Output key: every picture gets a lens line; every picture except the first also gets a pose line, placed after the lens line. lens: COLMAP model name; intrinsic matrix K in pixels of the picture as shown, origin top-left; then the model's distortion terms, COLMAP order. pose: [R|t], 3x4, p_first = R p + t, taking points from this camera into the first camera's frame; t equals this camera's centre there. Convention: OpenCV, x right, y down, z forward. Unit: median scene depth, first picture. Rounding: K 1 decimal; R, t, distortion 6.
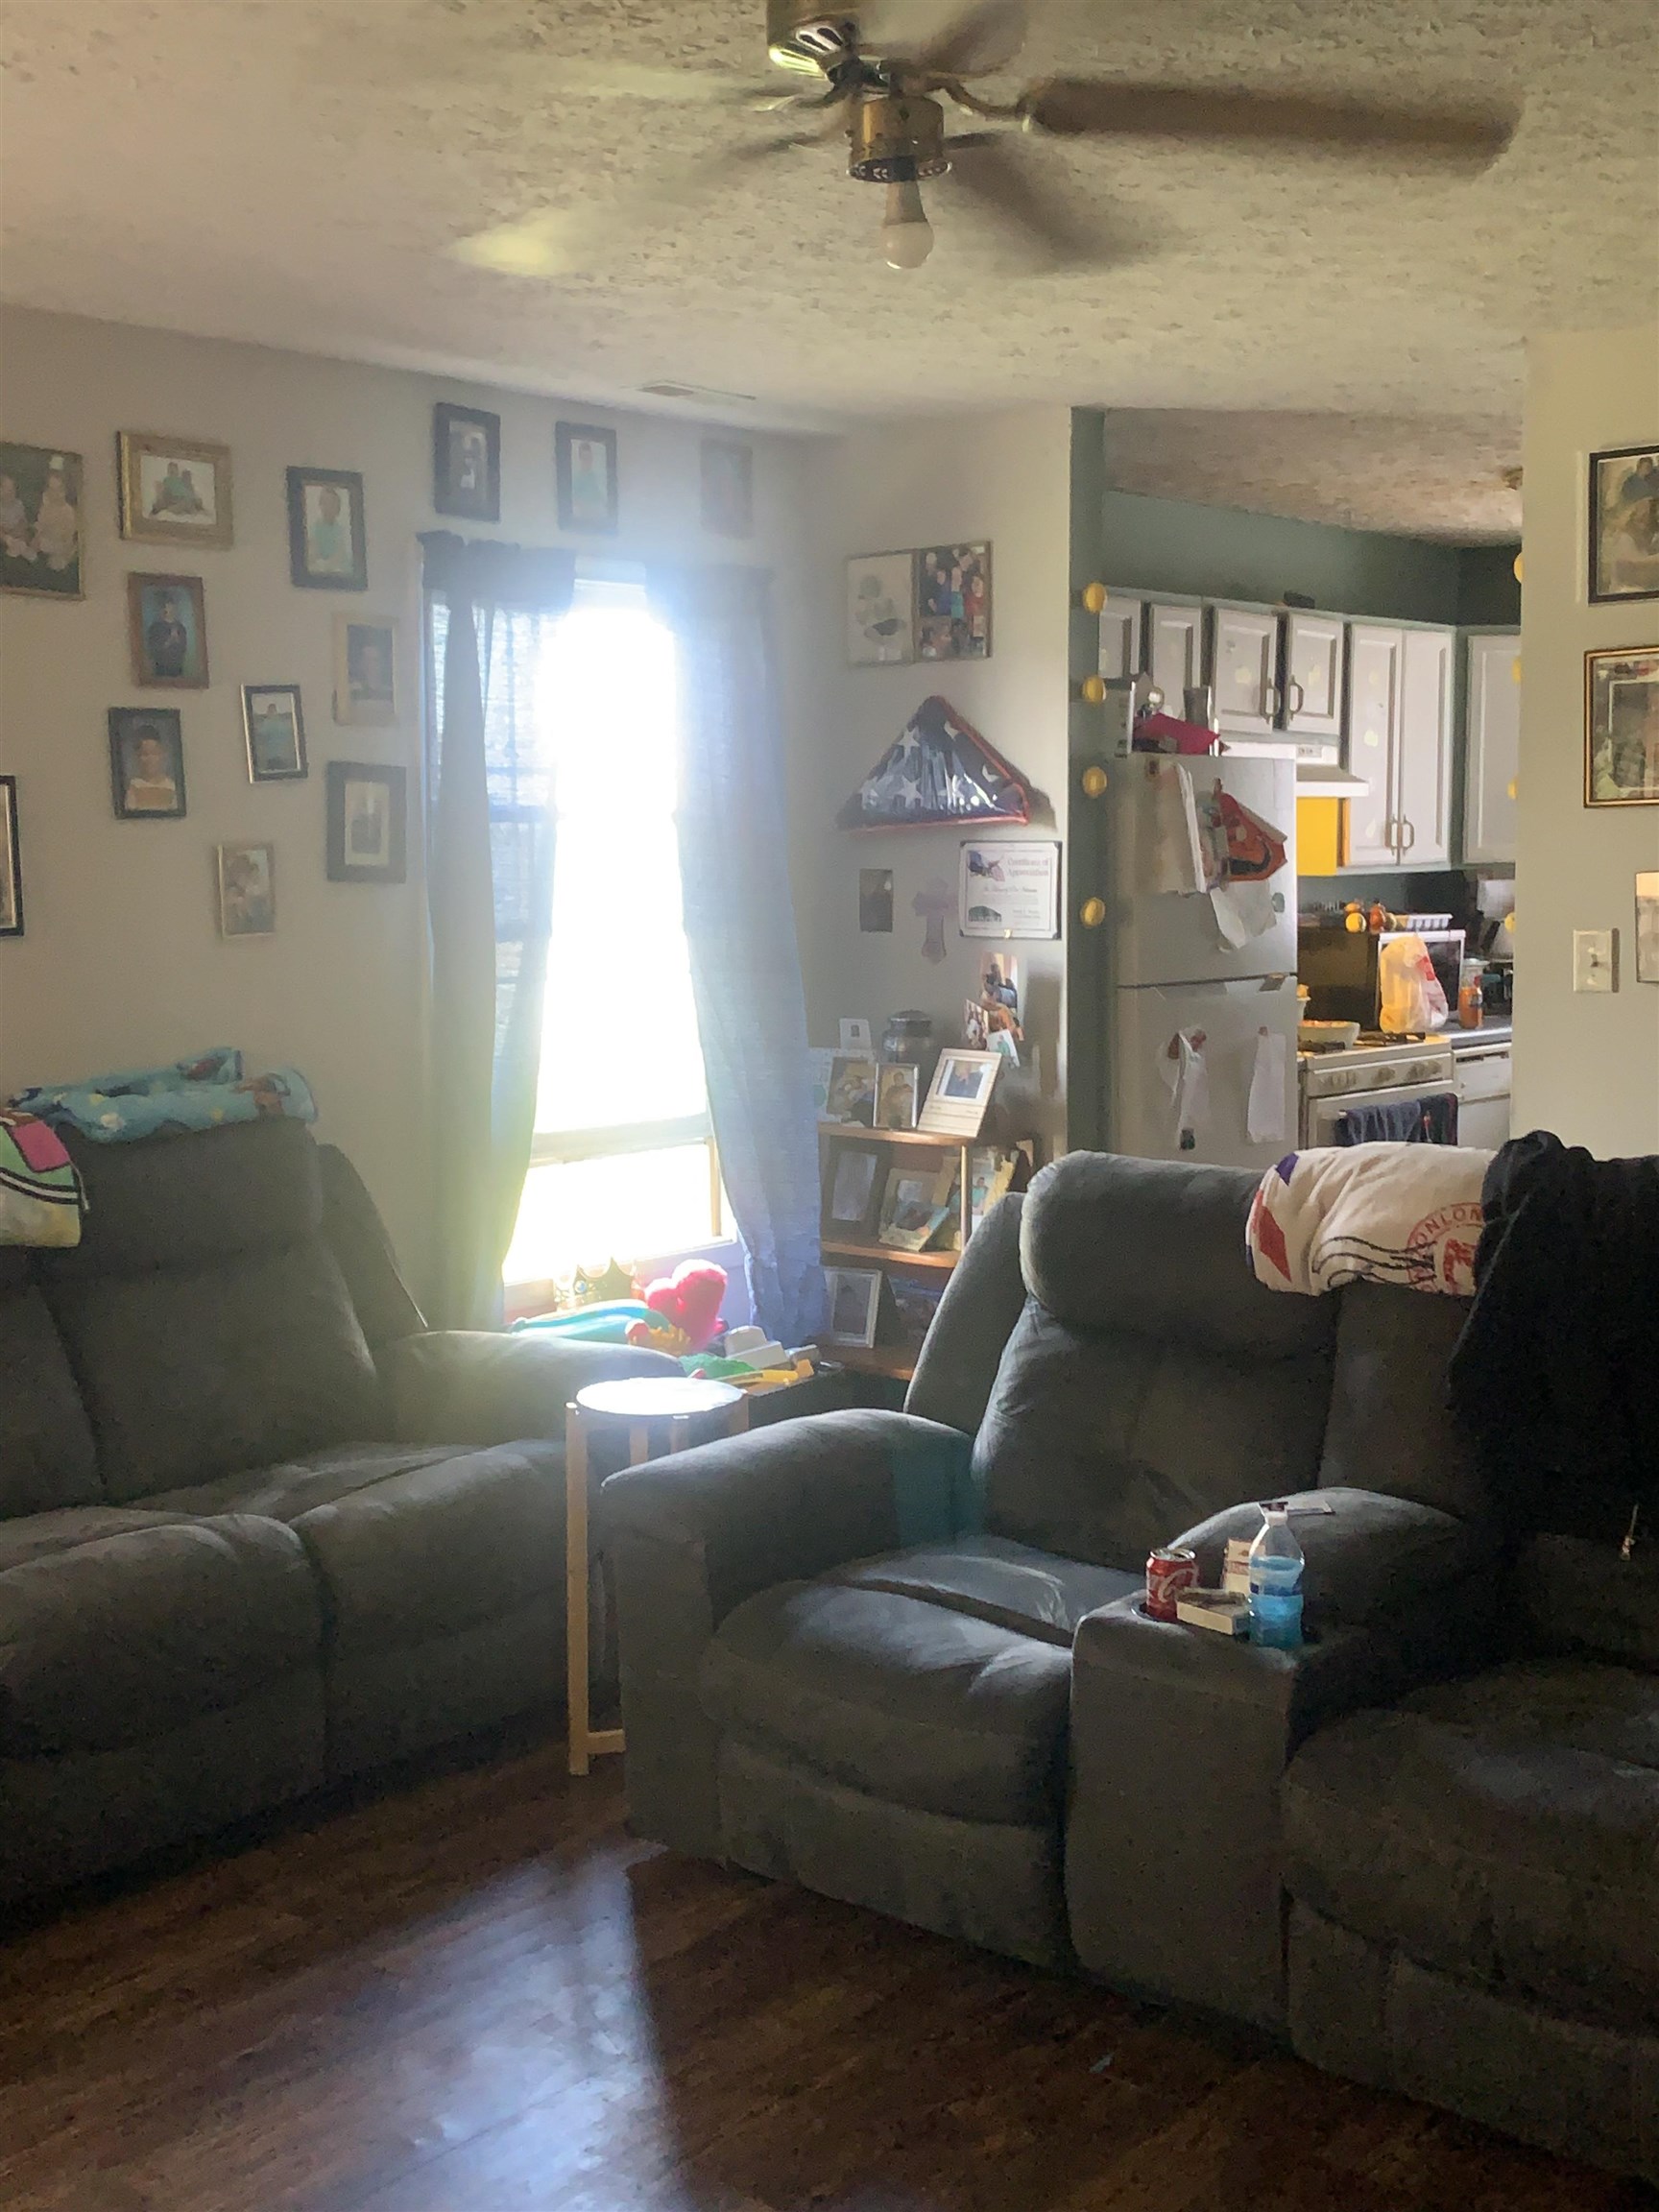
lens RADIAL K [[2494.9, 0, 818.8], [0, 2494.9, 1093.3], [0, 0, 1]] dist [0.161595, 0.000000]
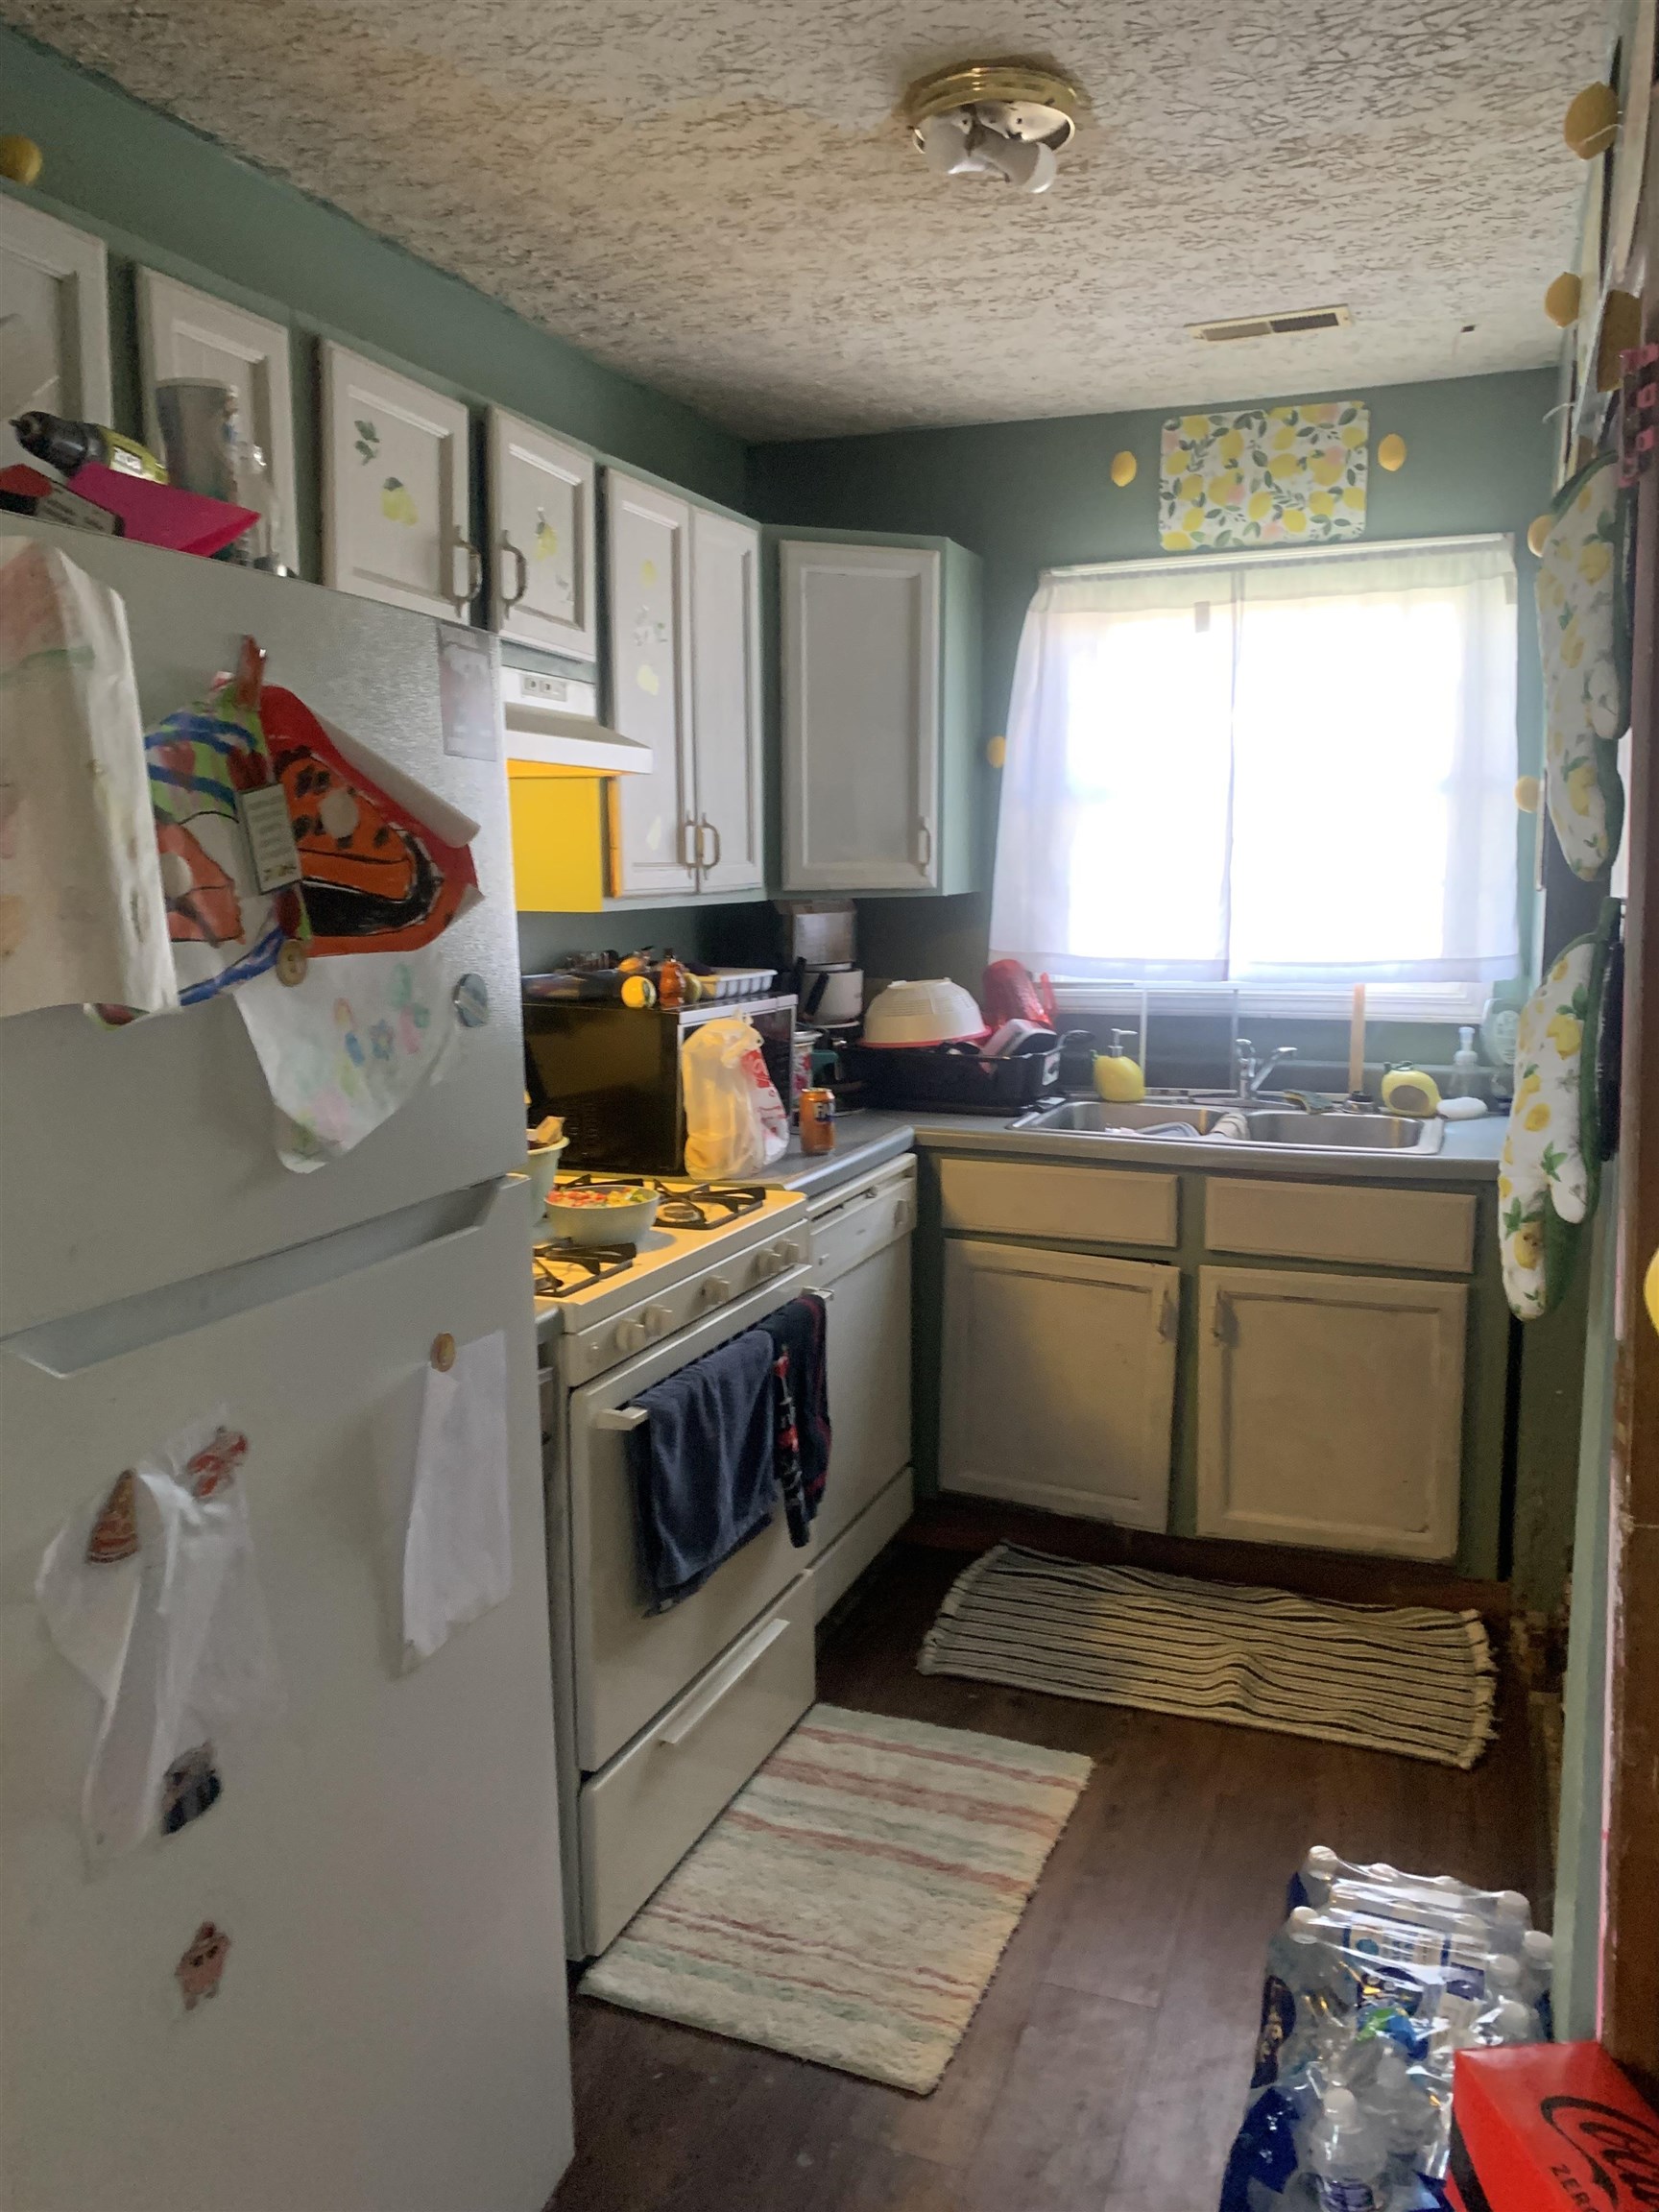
lens RADIAL K [[1675.8, 0, 815.7], [0, 1675.8, 1105.5], [0, 0, 1]] dist [0.002590, -0.005810]
pose [[0.944386, -0.047170, 0.325439, 0.125806], [0.033988, 0.998360, 0.046074, -0.058992], [-0.327078, -0.032450, 0.944440, 0.624604]]
